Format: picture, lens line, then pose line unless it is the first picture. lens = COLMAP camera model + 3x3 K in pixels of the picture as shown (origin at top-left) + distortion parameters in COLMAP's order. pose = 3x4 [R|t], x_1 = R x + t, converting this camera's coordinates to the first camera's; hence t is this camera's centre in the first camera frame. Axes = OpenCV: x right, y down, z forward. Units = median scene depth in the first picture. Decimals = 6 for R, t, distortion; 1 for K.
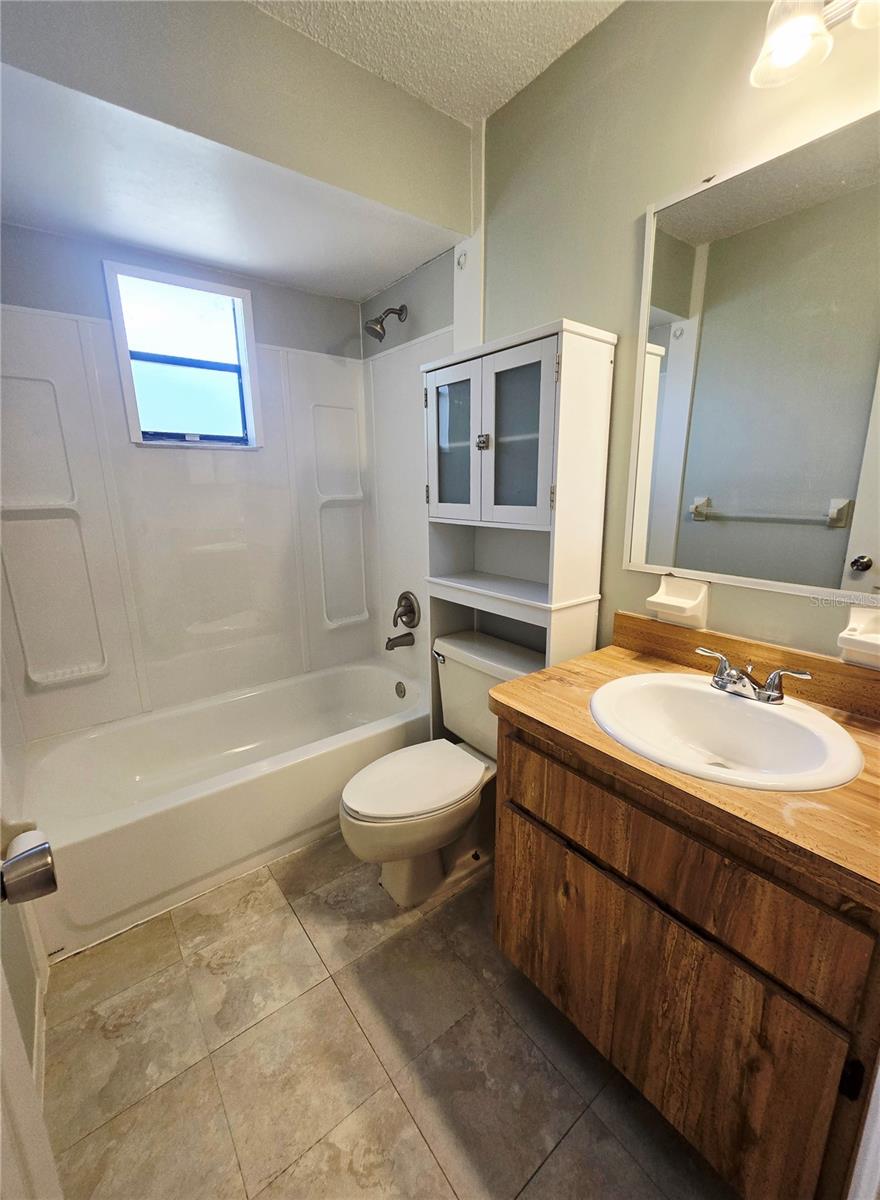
lens RADIAL K [[496.3, 0, 452.9], [0, 496.3, 601.0], [0, 0, 1]] dist [-0.002201, 0.003595]
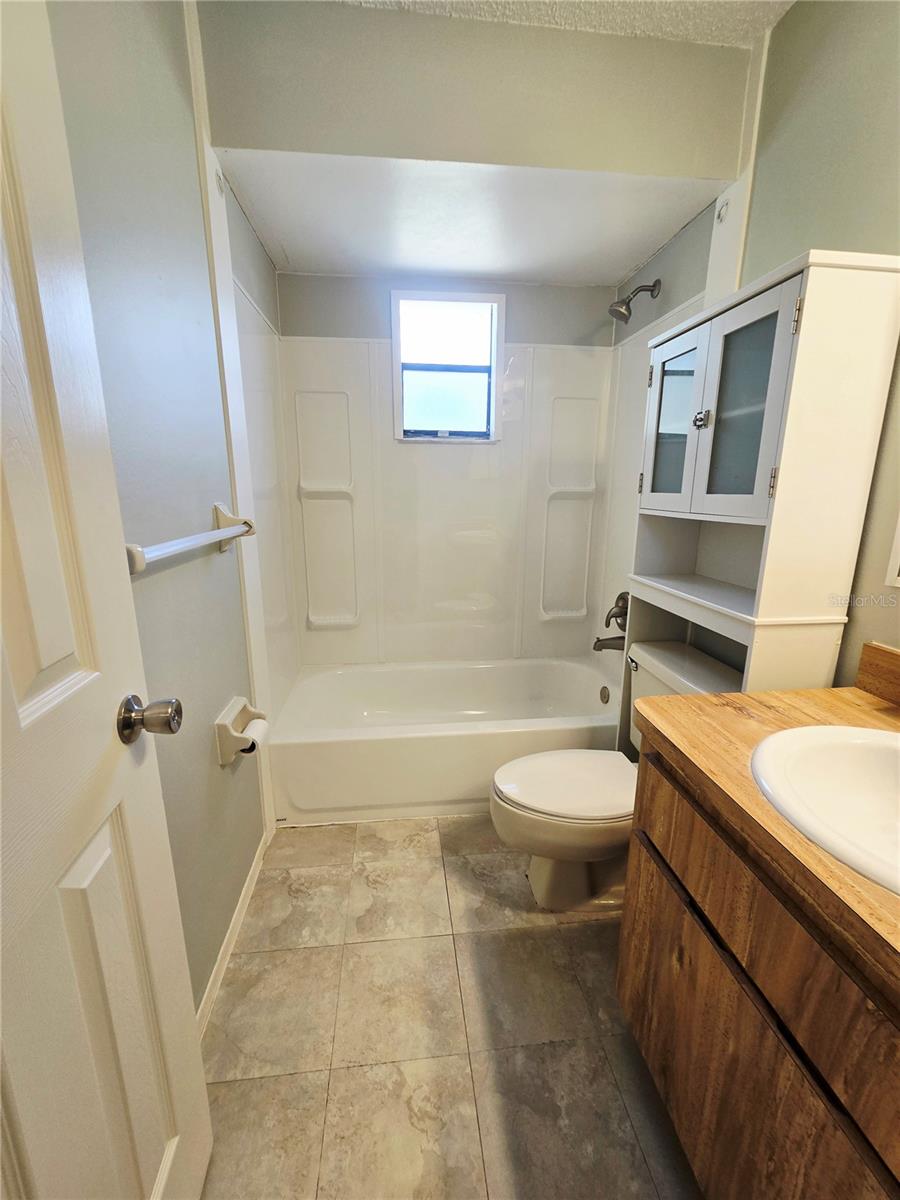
lens RADIAL K [[495.6, 0, 447.0], [0, 495.6, 600.8], [0, 0, 1]] dist [-0.000342, 0.001076]
pose [[0.850202, 0.130730, -0.509967, 0.177211], [-0.132279, 0.990649, 0.033422, 0.019306], [0.509568, 0.039043, 0.859544, 0.058215]]
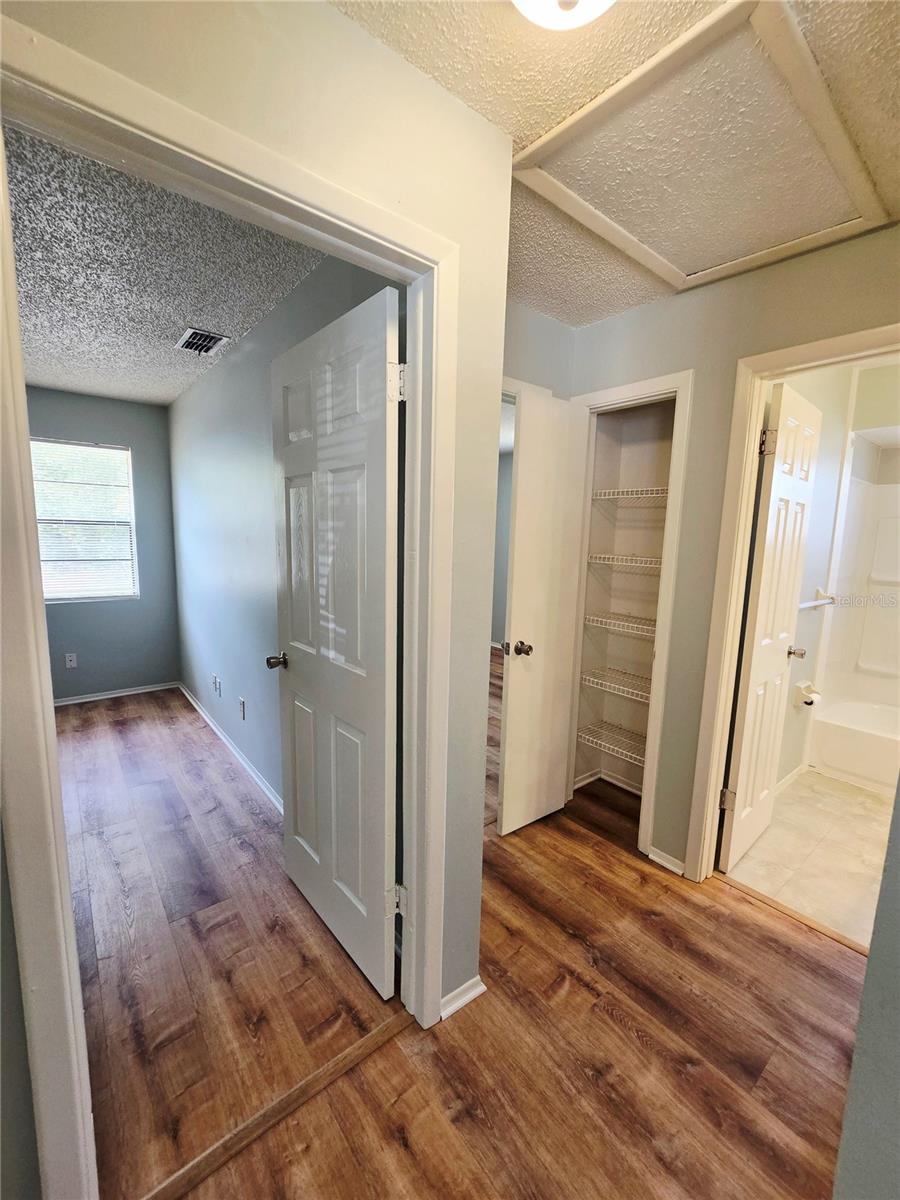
lens RADIAL K [[495.6, 0, 447.0], [0, 495.6, 600.8], [0, 0, 1]] dist [-0.000342, 0.001076]
pose [[0.016238, 0.150408, -0.988491, 1.292157], [-0.258637, 0.955606, 0.141156, 0.082245], [0.965838, 0.253368, 0.054418, -0.926214]]
